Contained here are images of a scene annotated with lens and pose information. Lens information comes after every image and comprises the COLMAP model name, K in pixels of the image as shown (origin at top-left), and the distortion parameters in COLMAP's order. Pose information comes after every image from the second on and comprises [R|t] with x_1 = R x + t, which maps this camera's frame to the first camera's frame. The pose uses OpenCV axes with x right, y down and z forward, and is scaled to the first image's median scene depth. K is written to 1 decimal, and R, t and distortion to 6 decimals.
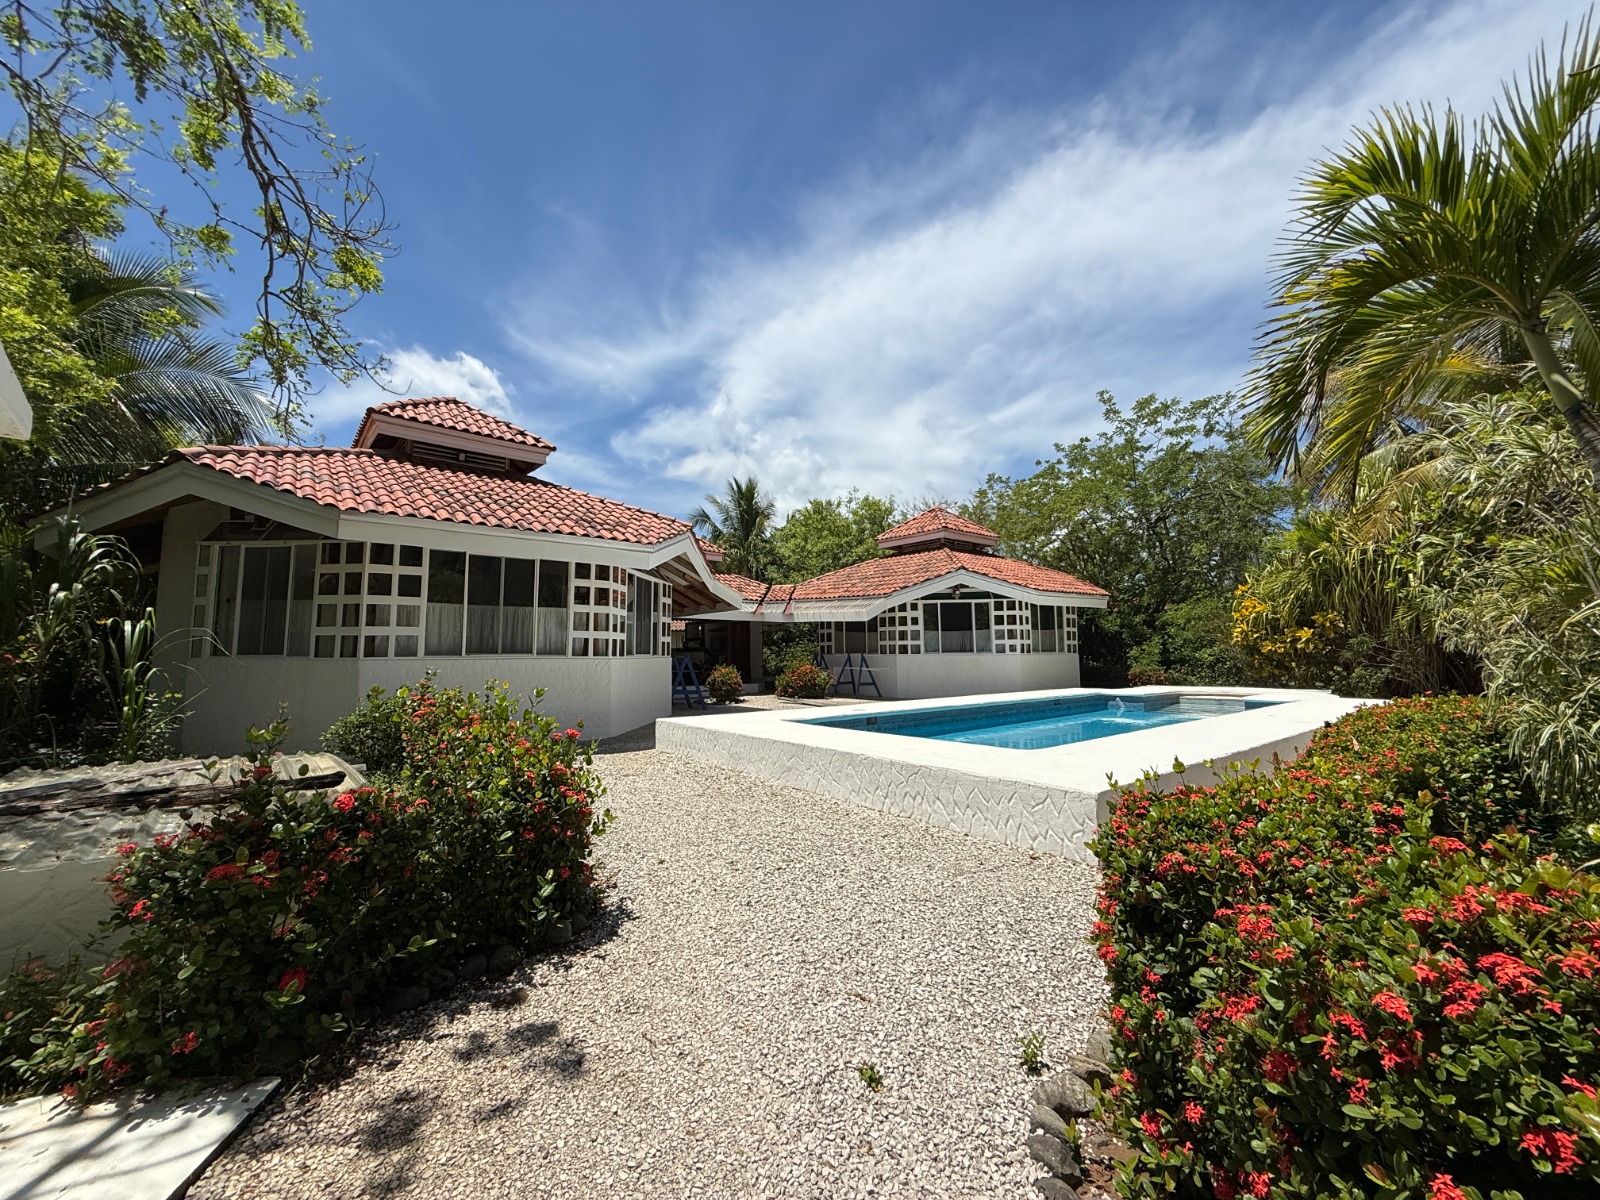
lens RADIAL K [[641.5, 0, 793.9], [0, 641.5, 597.0], [0, 0, 1]] dist [0.001740, 0.000594]
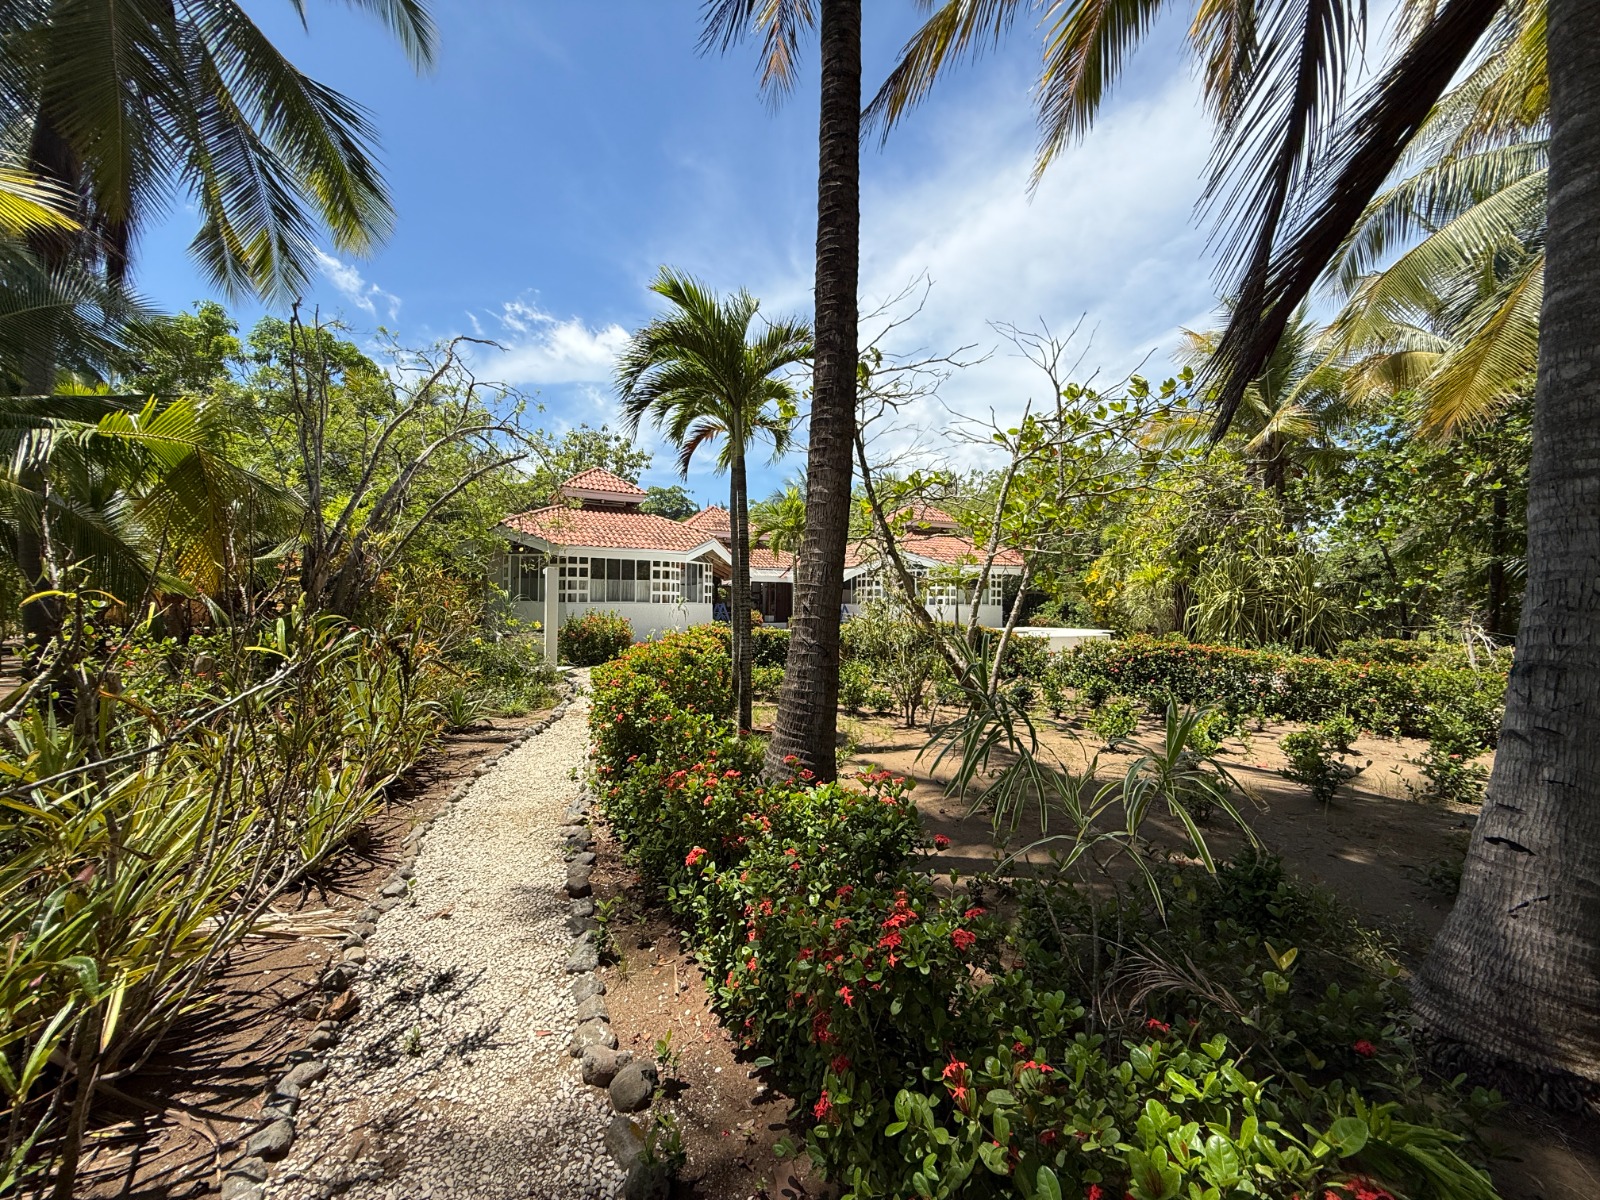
lens RADIAL K [[641.5, 0, 793.9], [0, 641.5, 597.0], [0, 0, 1]] dist [0.001740, 0.000594]
pose [[0.979844, 0.009444, -0.199540, 0.545090], [0.005969, 0.997052, 0.076501, -0.088831], [0.199674, -0.076150, 0.976899, -0.999644]]
